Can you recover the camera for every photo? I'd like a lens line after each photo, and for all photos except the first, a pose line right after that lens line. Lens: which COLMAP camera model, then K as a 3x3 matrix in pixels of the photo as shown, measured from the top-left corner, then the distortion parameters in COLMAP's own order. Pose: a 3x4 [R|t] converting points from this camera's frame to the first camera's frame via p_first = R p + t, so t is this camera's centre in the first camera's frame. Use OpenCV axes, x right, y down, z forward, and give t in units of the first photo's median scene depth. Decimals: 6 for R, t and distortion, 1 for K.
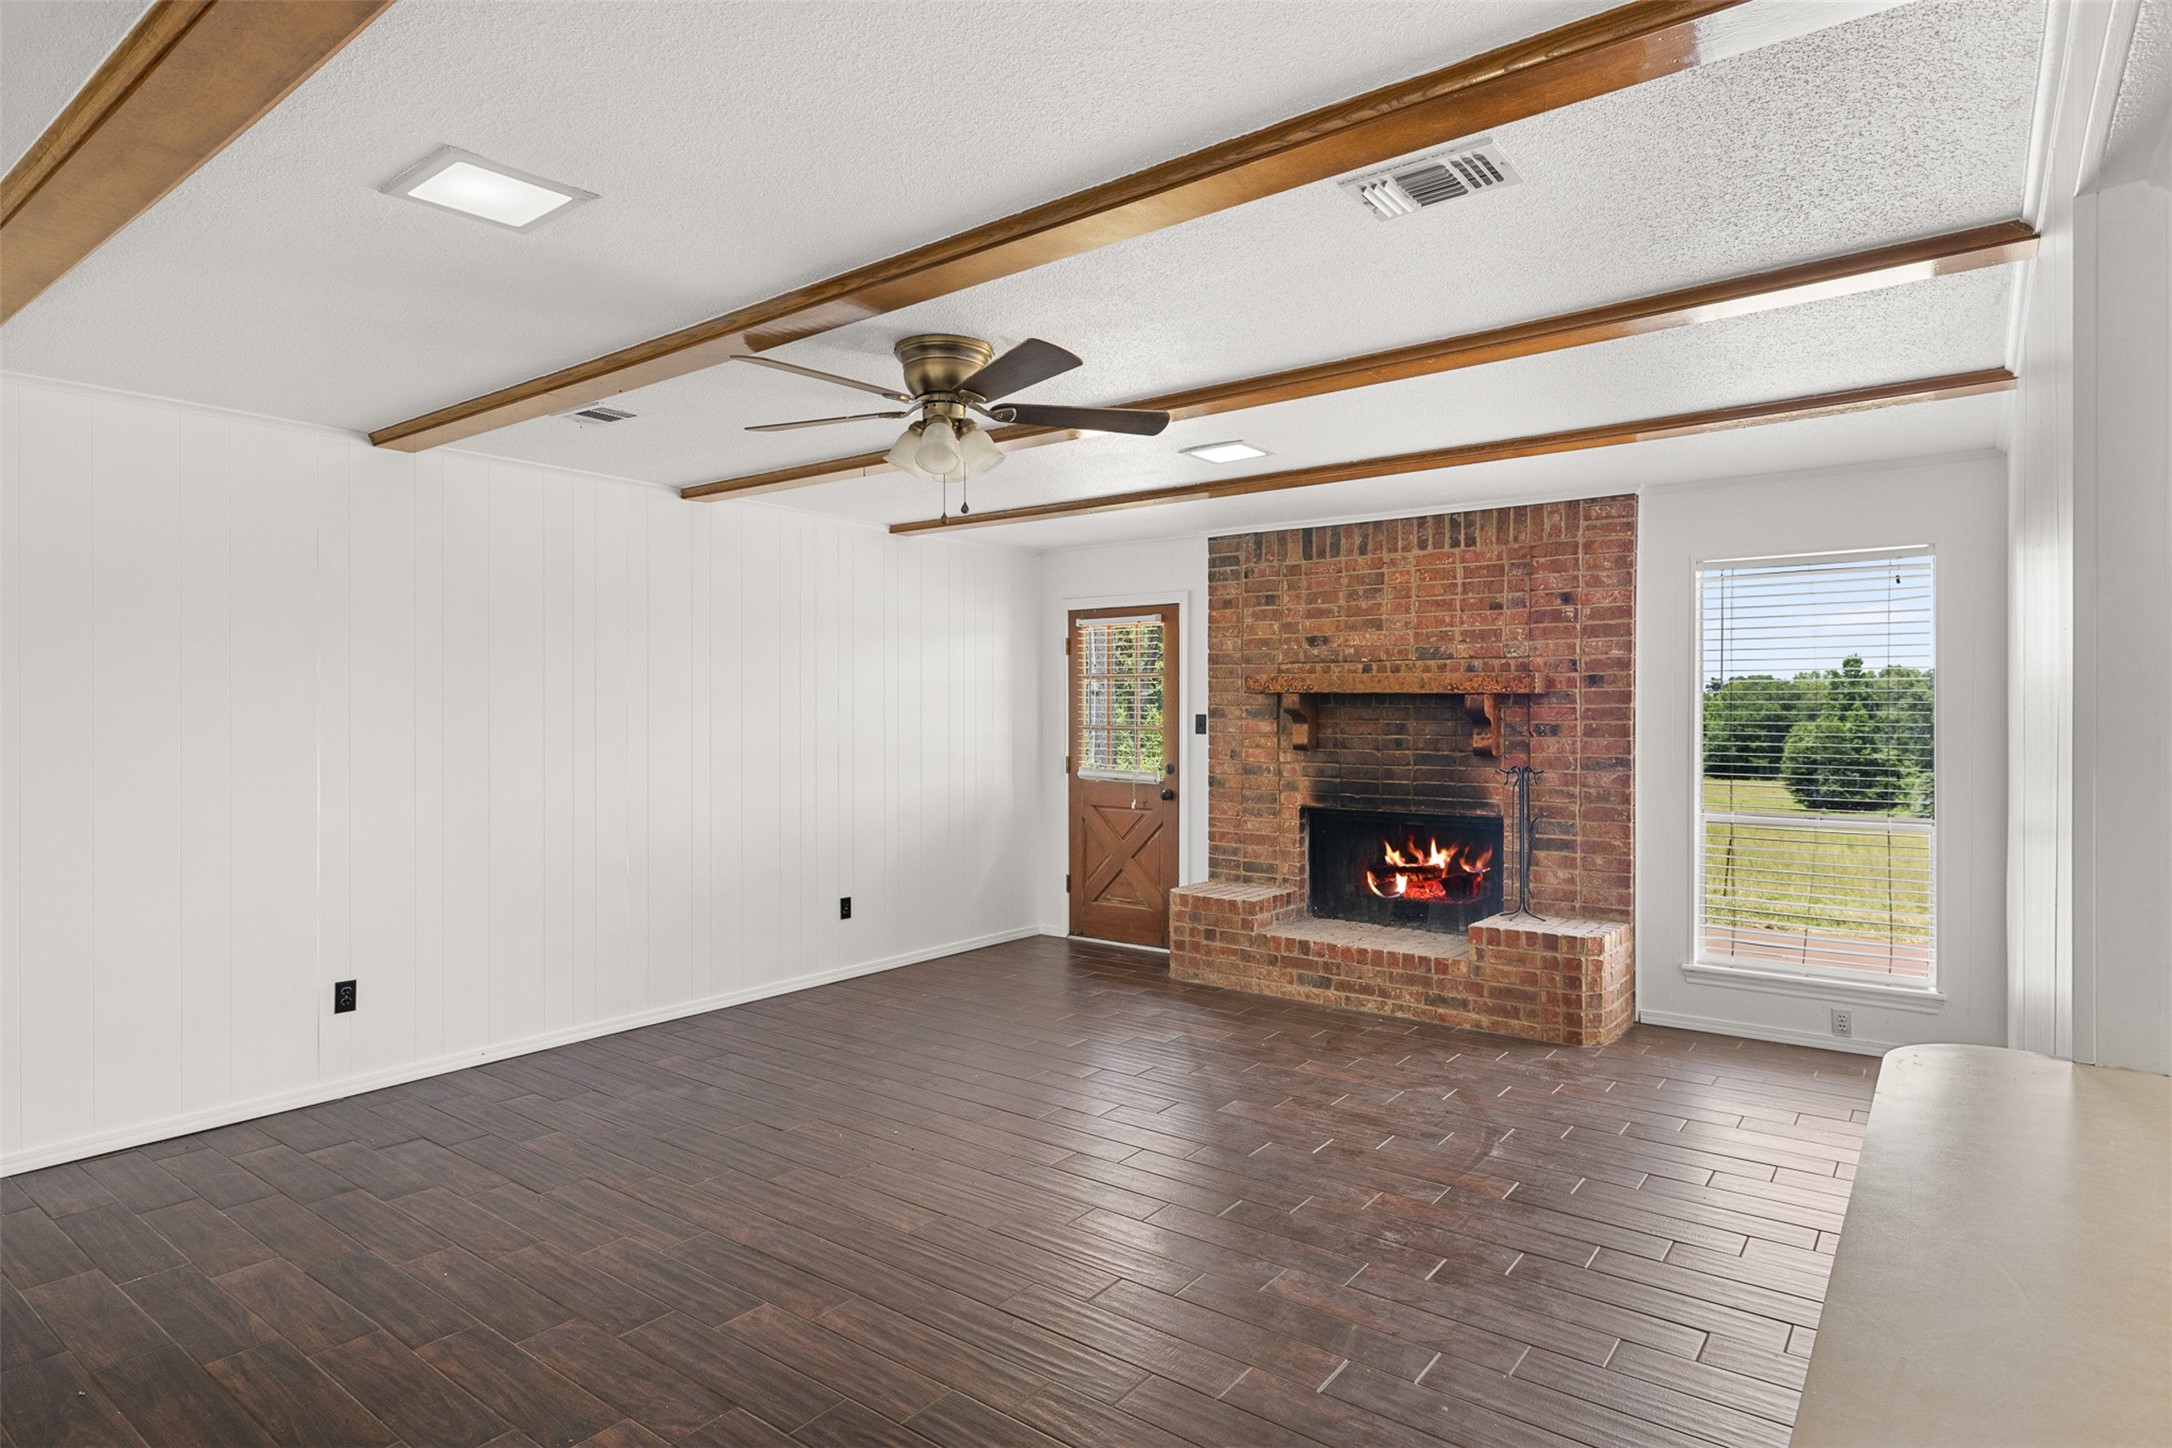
lens RADIAL K [[1190.6, 0, 1088.1], [0, 1190.6, 725.7], [0, 0, 1]] dist [0.002696, -0.001217]
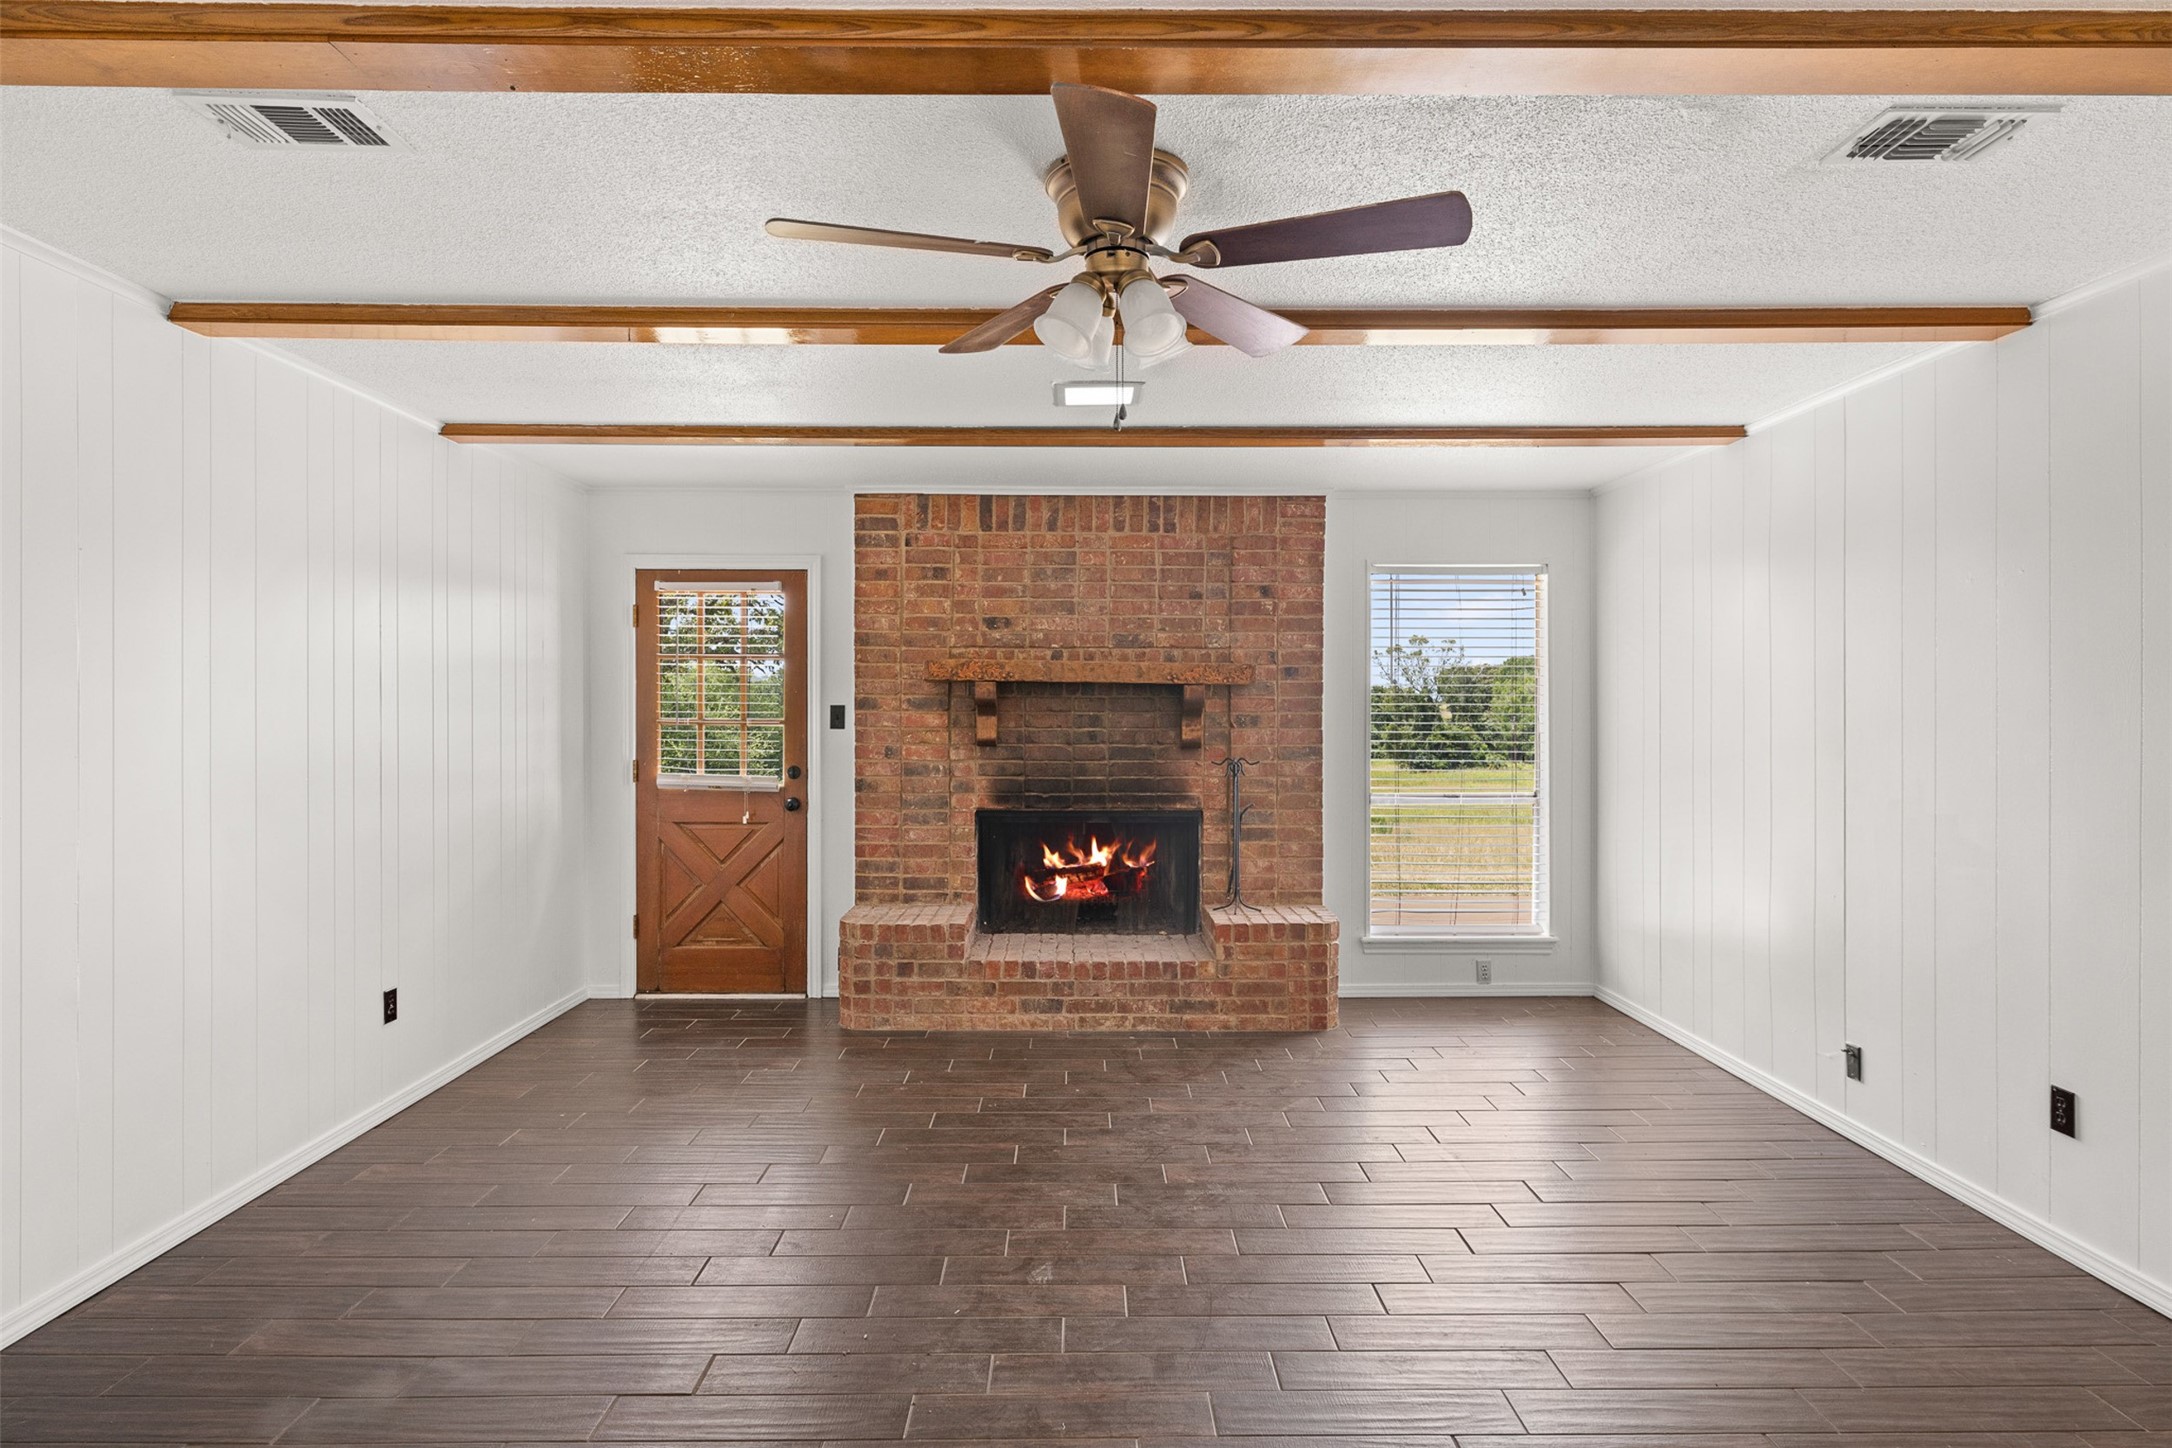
lens RADIAL K [[1190.6, 0, 1086.0], [0, 1190.6, 712.9], [0, 0, 1]] dist [0.002696, -0.001217]
pose [[0.786876, -0.004478, 0.617094, -0.321878], [0.005191, 0.999986, 0.000638, -0.004345], [-0.617089, 0.002701, 0.786889, 0.272758]]
